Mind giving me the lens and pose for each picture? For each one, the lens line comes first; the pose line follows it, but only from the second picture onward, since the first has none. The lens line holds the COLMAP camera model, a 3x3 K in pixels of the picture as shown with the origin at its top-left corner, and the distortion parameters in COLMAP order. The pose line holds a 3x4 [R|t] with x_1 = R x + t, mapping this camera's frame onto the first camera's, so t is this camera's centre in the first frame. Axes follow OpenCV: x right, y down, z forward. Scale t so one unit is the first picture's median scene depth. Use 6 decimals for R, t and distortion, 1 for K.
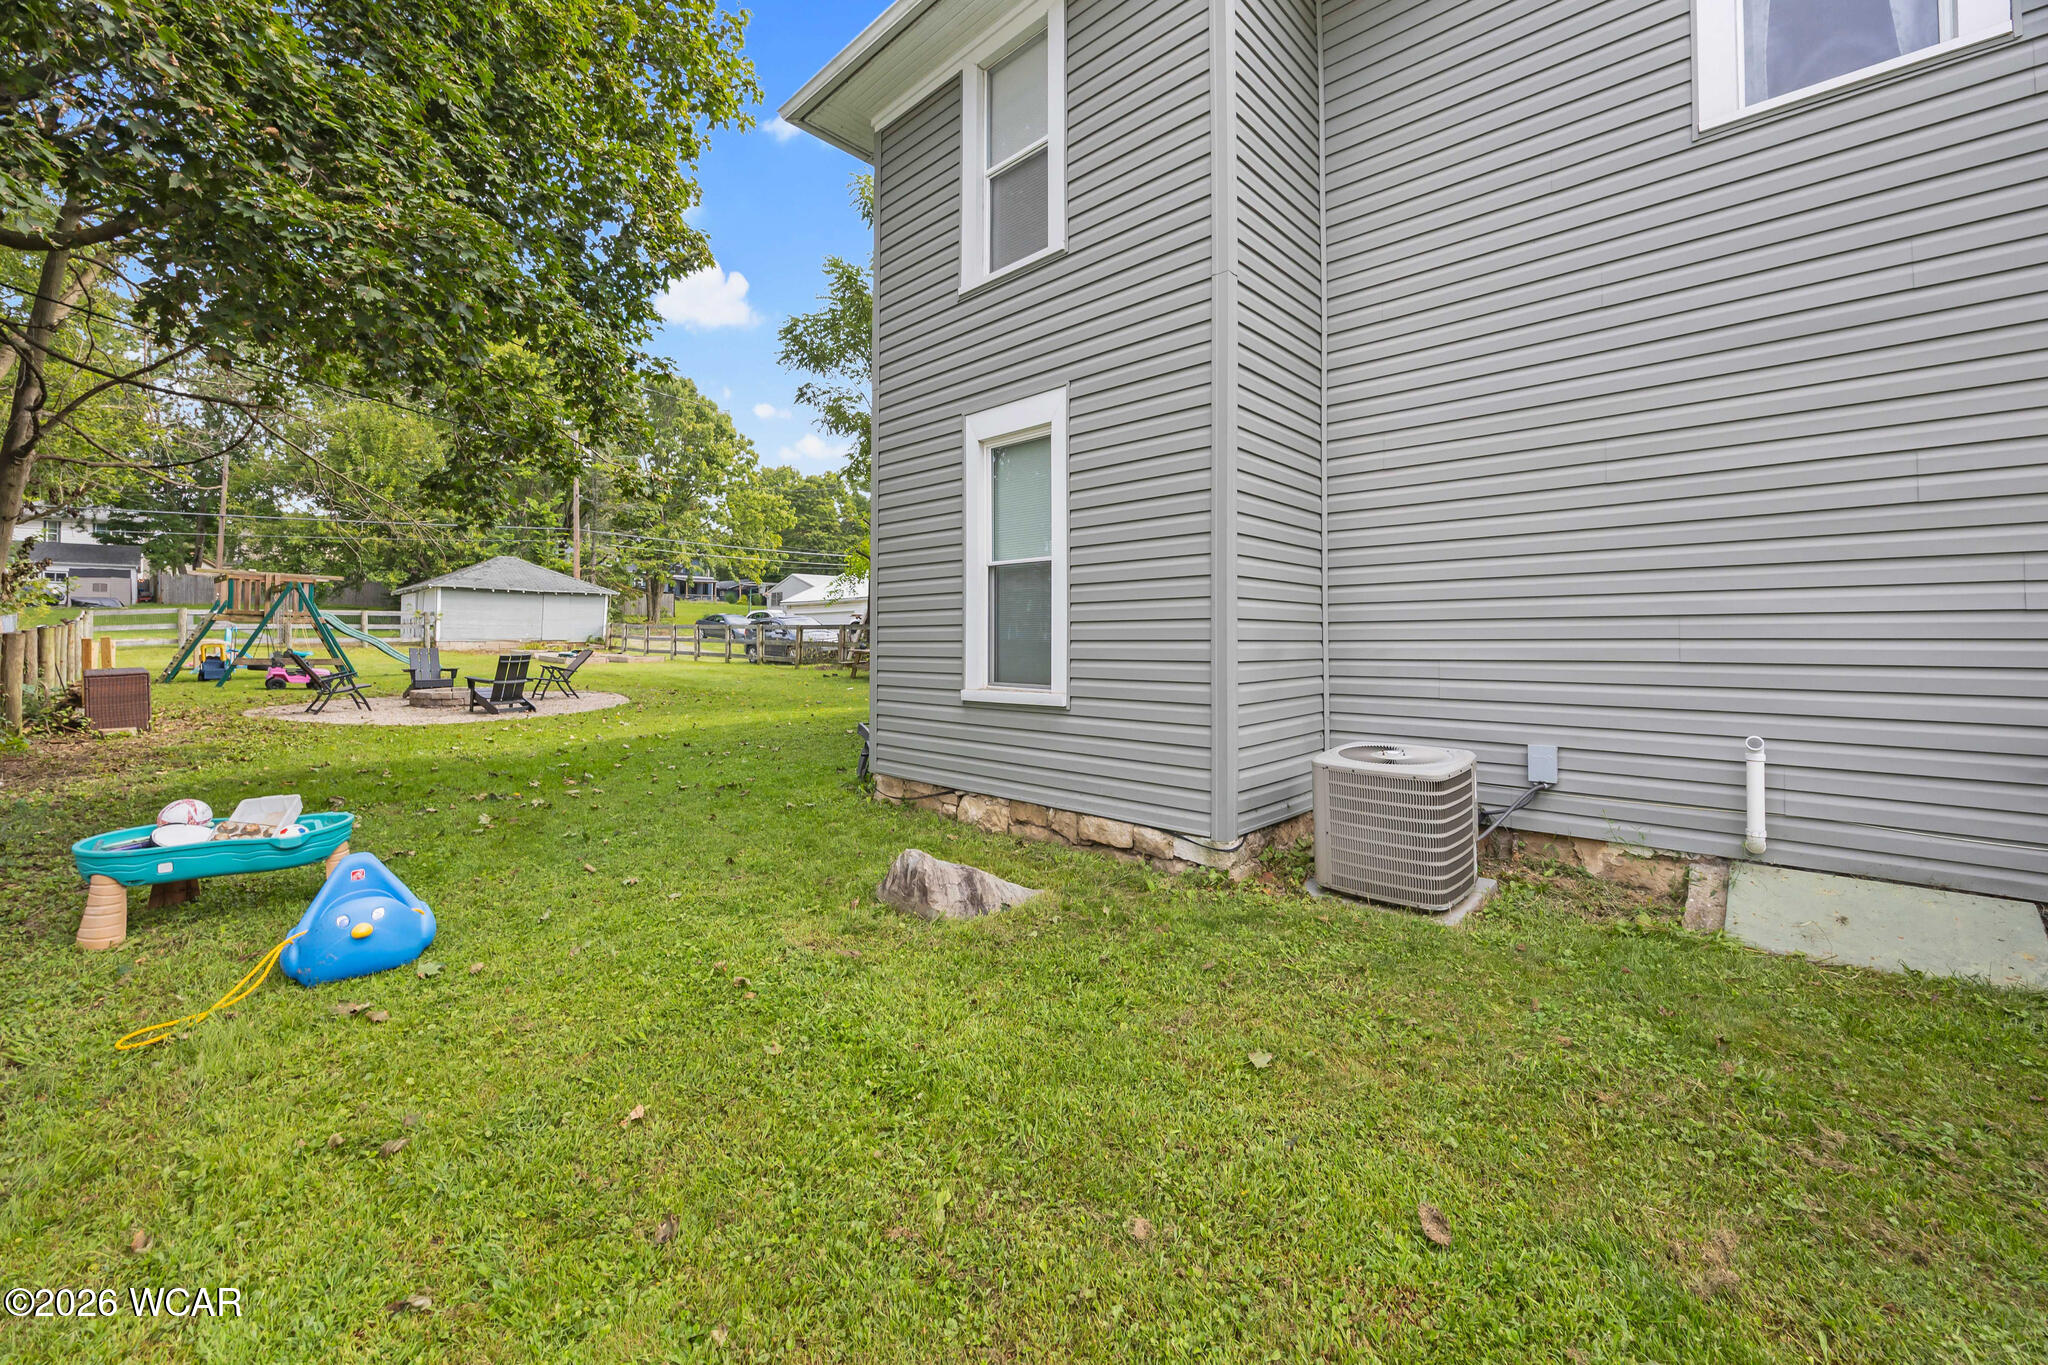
lens RADIAL K [[801.6, 0, 1024.2], [0, 801.6, 629.9], [0, 0, 1]] dist [0.000576, -0.000251]
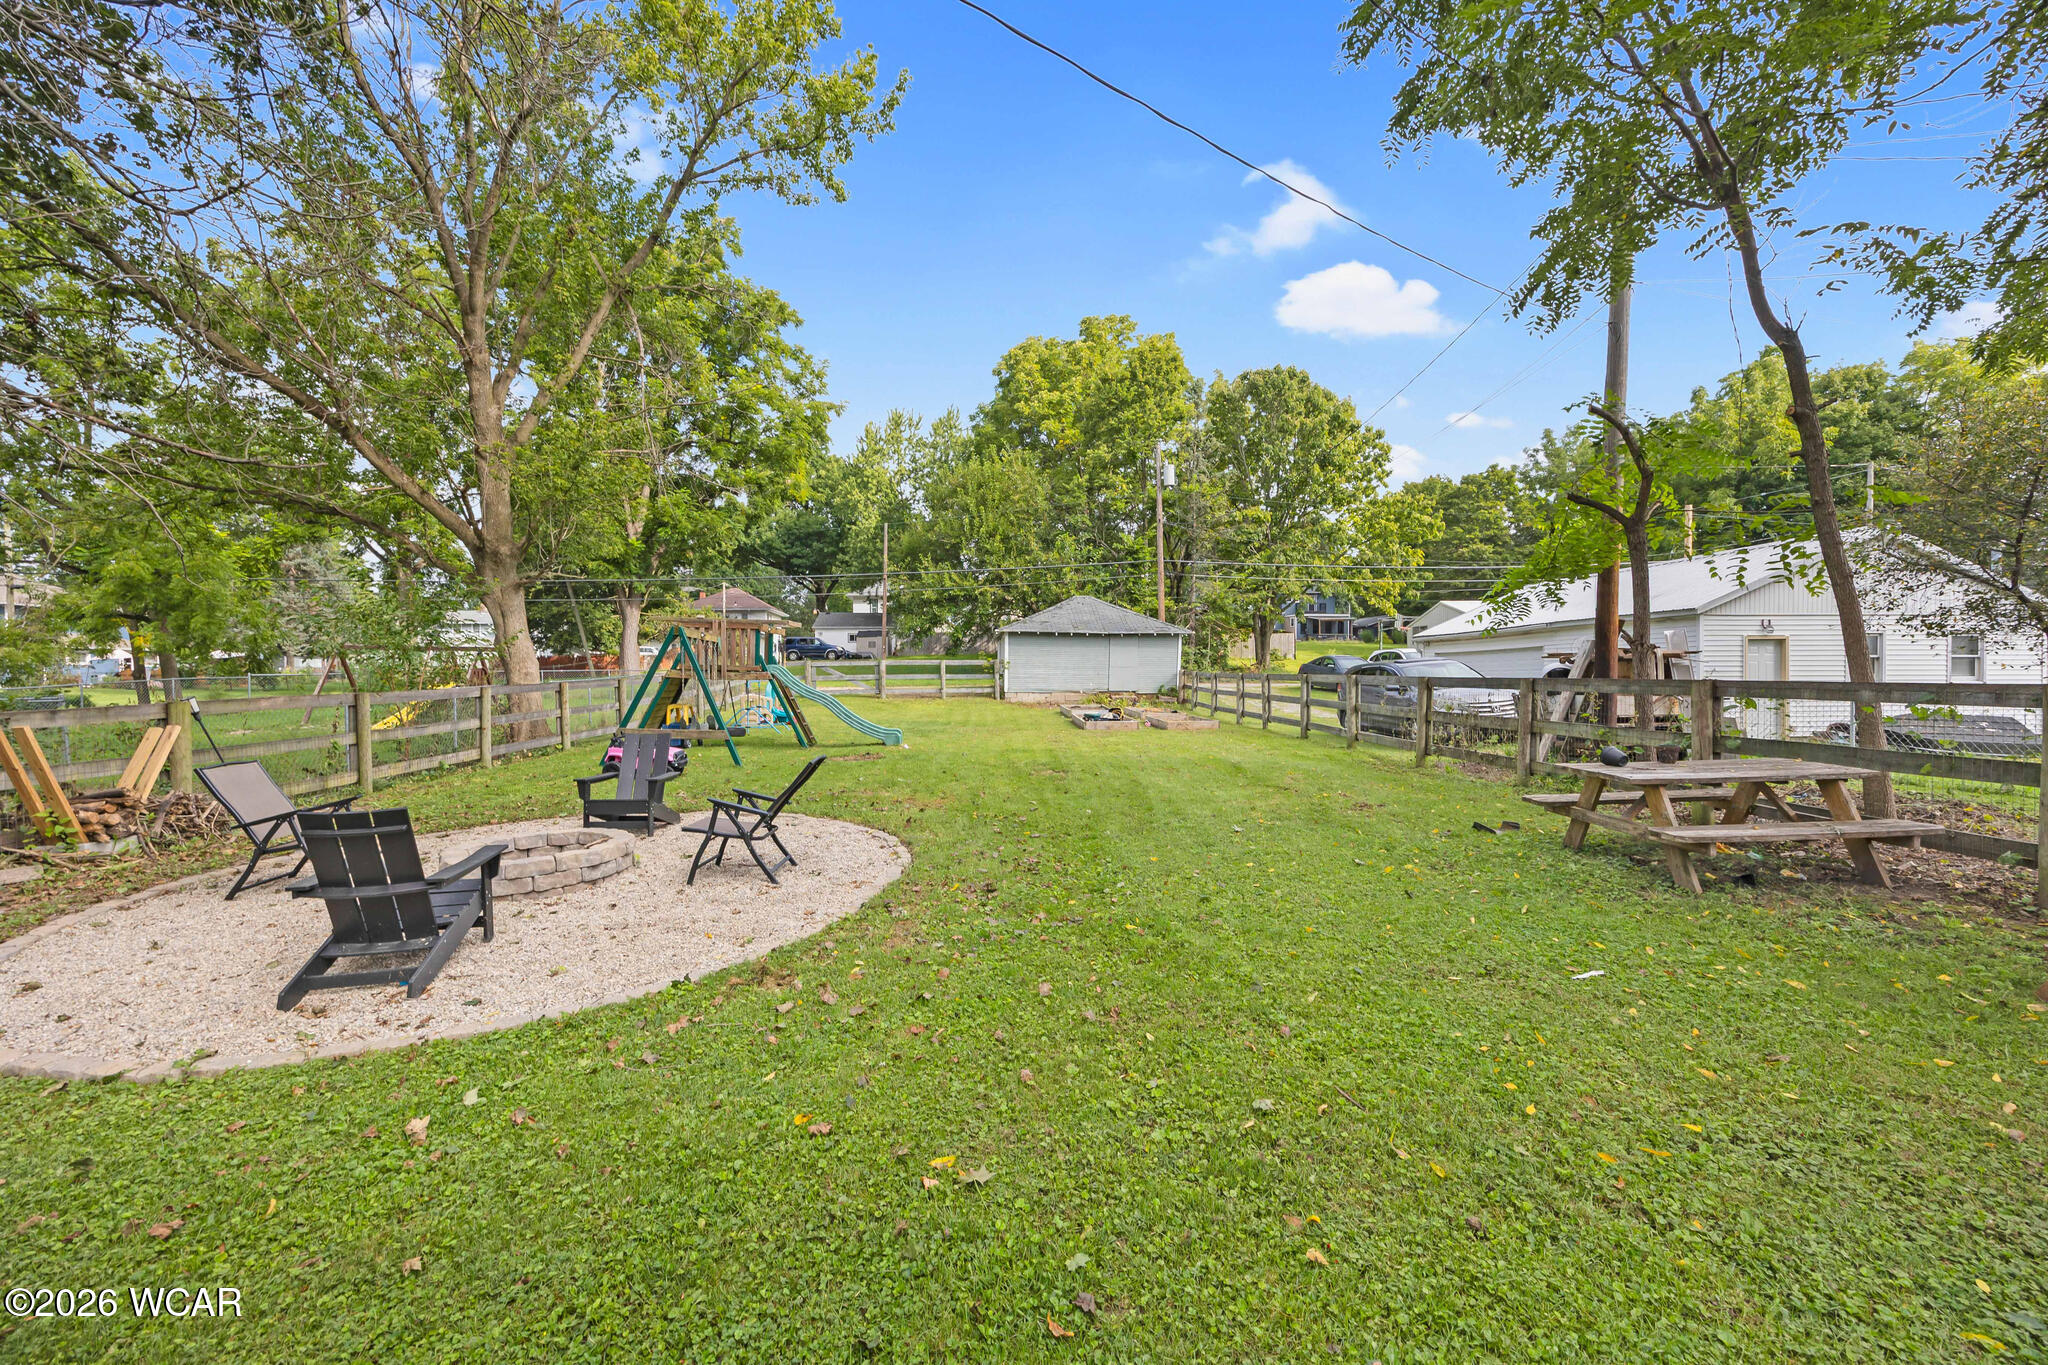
lens RADIAL K [[801.6, 0, 1018.6], [0, 801.6, 674.5], [0, 0, 1]] dist [0.000576, -0.000251]
pose [[0.714231, -0.002057, -0.699907, -0.065210], [0.005321, 0.999983, 0.002491, -0.006104], [0.699889, -0.005503, 0.714230, 0.270563]]
